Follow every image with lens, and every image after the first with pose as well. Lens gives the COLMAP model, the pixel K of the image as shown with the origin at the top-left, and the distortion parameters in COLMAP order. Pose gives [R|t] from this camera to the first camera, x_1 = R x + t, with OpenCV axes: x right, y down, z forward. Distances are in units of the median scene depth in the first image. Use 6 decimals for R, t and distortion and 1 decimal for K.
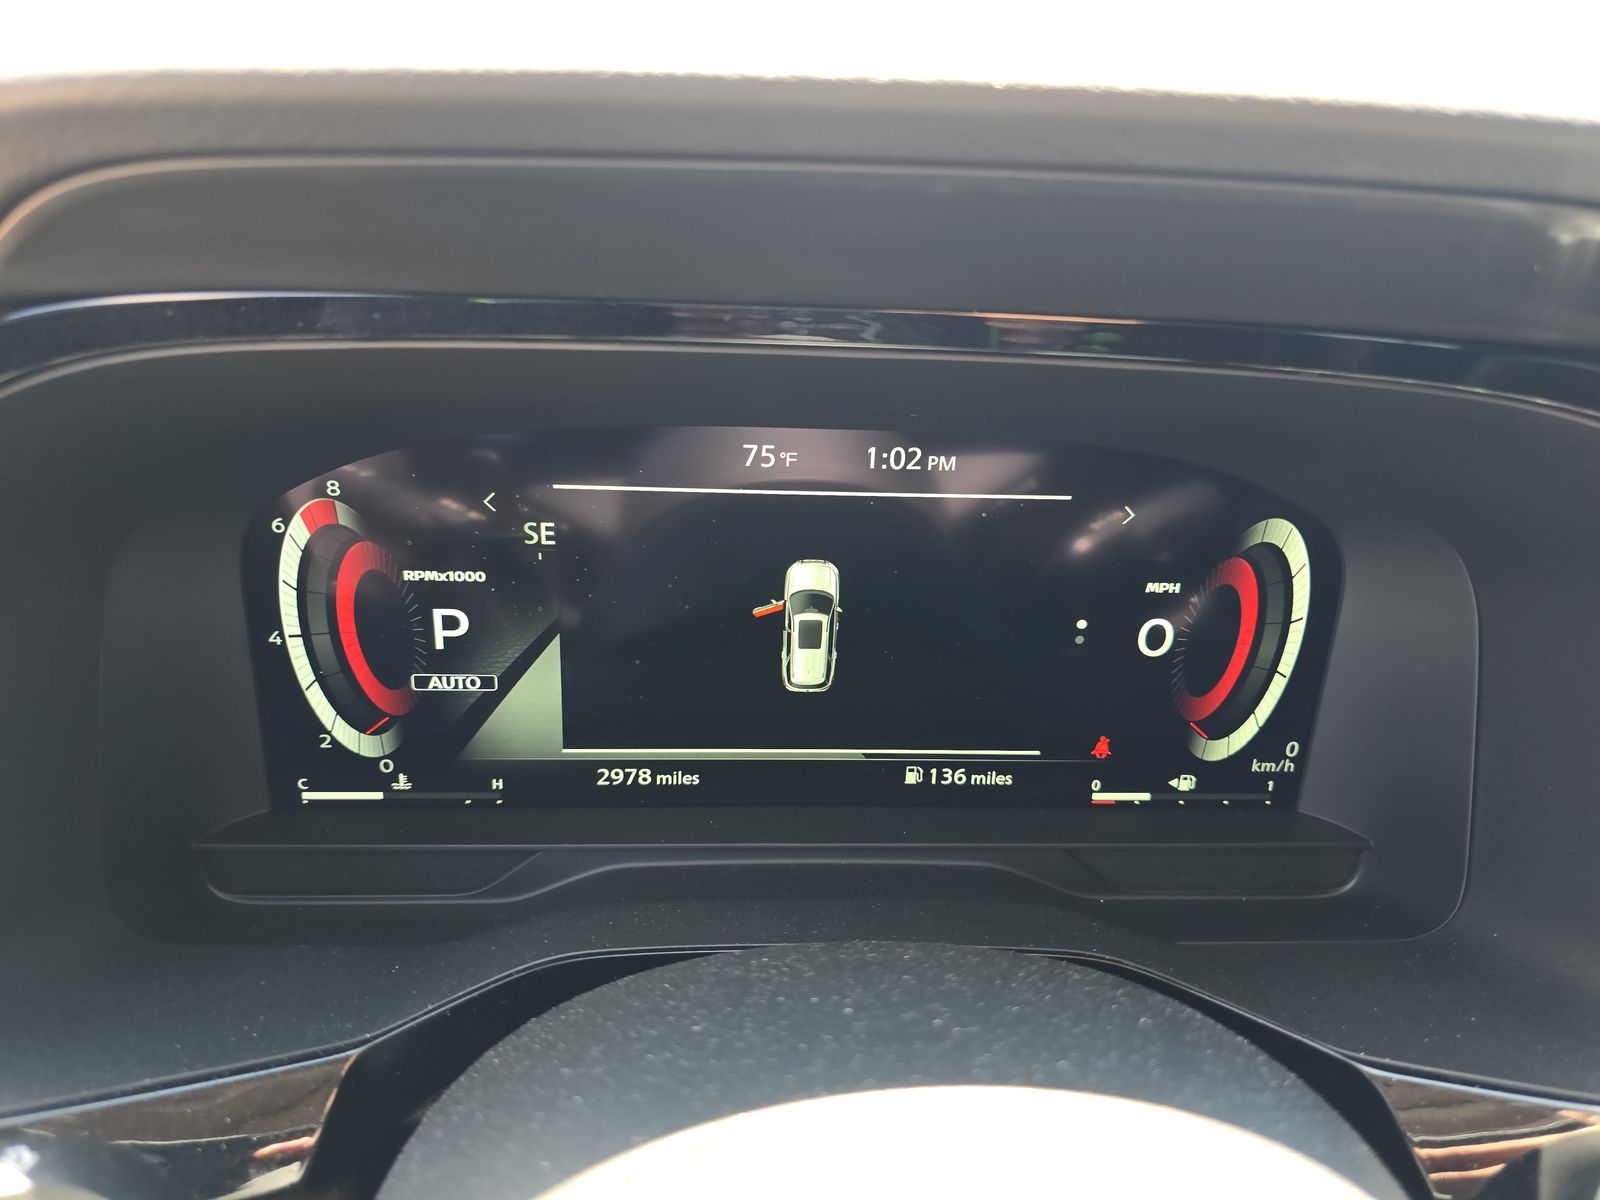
lens RADIAL K [[1098.7, 0, 801.6], [0, 1098.7, 593.9], [0, 0, 1]] dist [0.050604, -0.047514]
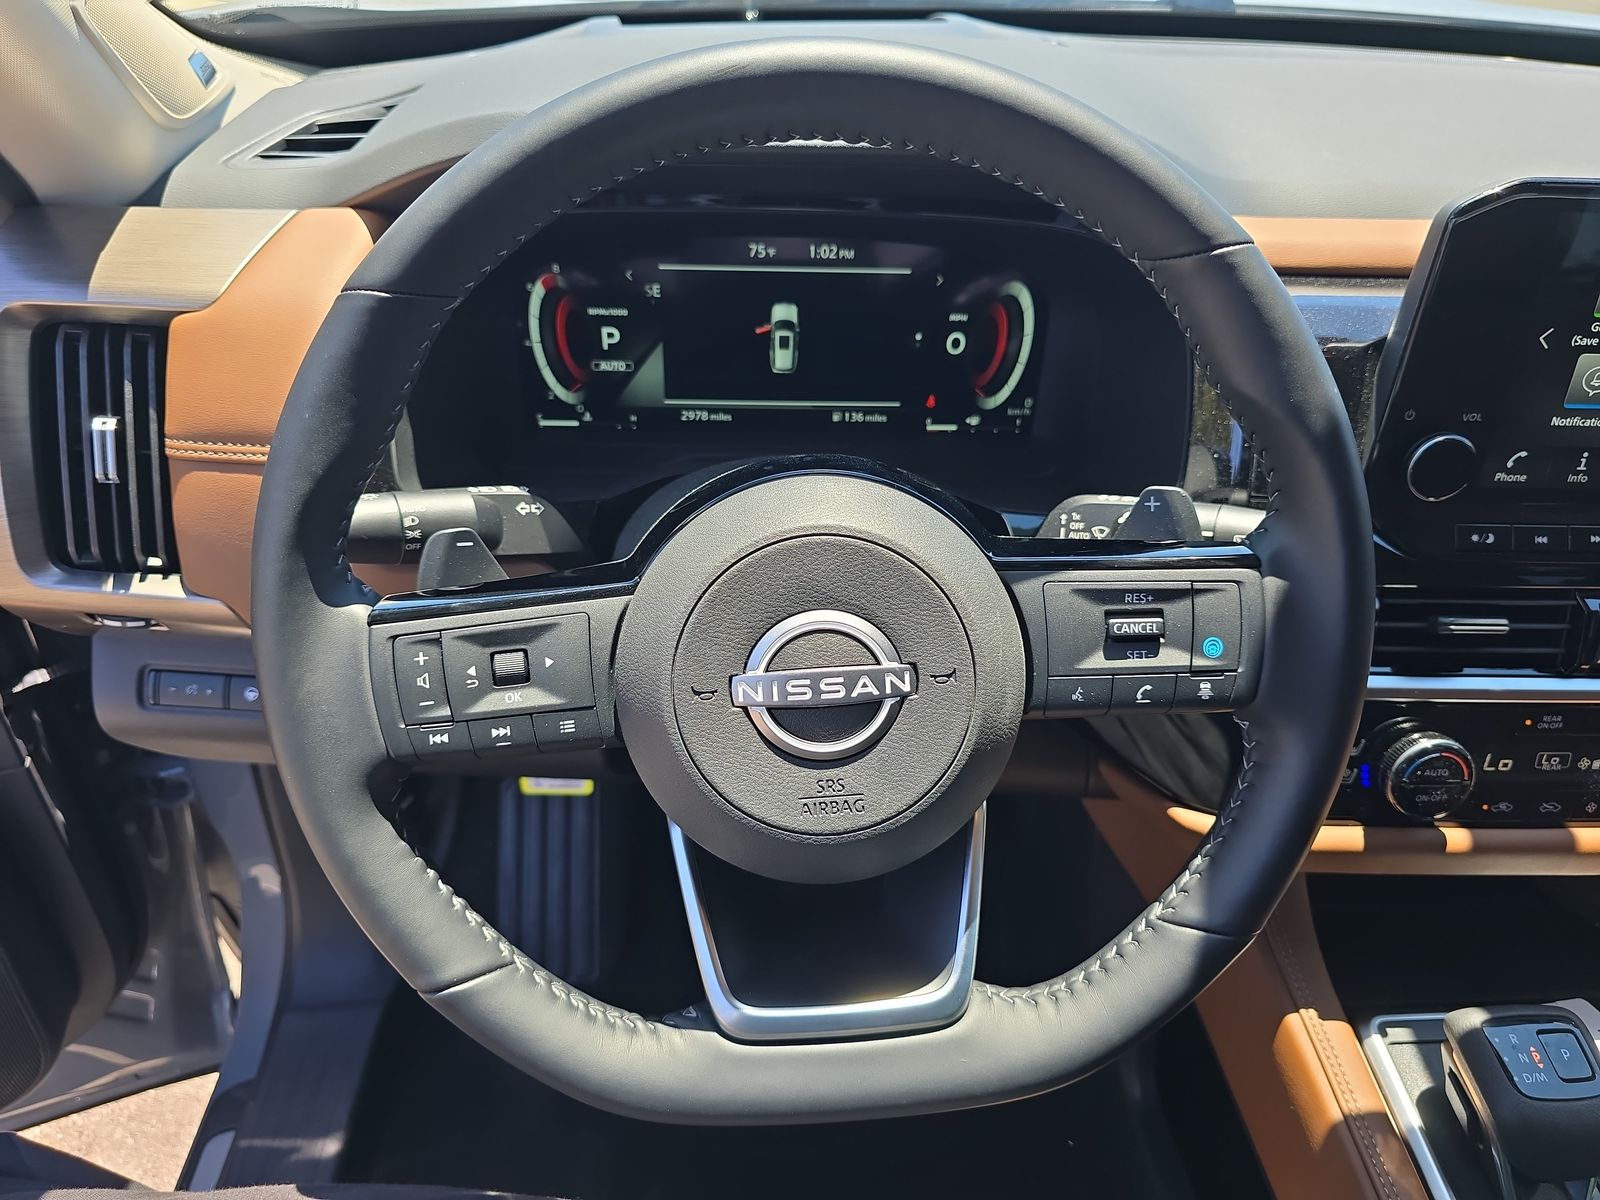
lens RADIAL K [[1098.7, 0, 810.0], [0, 1098.7, 608.5], [0, 0, 1]] dist [0.050604, -0.047514]
pose [[0.999979, -0.002970, -0.005780, 0.065450], [0.004146, 0.976517, 0.215403, 0.078195], [0.005005, -0.215422, 0.976508, -1.087712]]
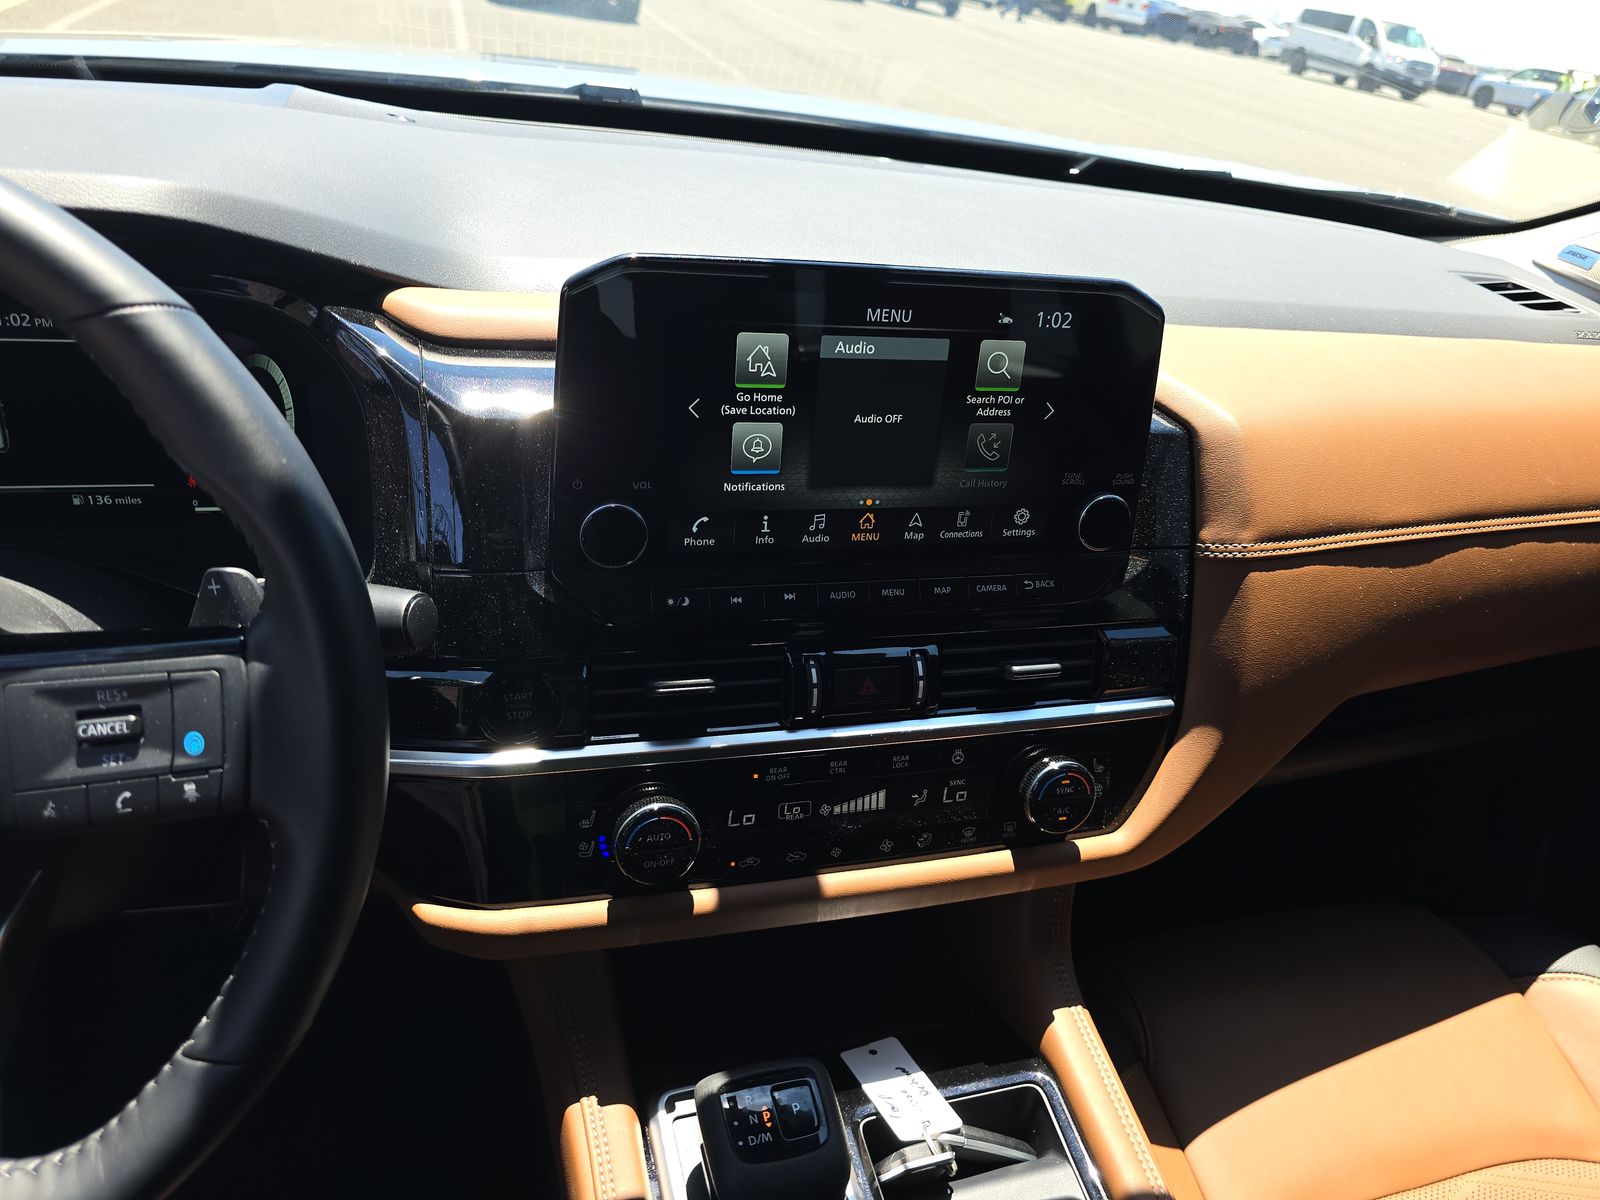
lens RADIAL K [[1098.7, 0, 800.8], [0, 1098.7, 600.3], [0, 0, 1]] dist [0.050604, -0.047514]
pose [[0.970558, -0.058265, 0.233713, 0.851343], [0.024276, 0.989023, 0.145754, 0.095153], [-0.239640, -0.135789, 0.961319, -1.100791]]
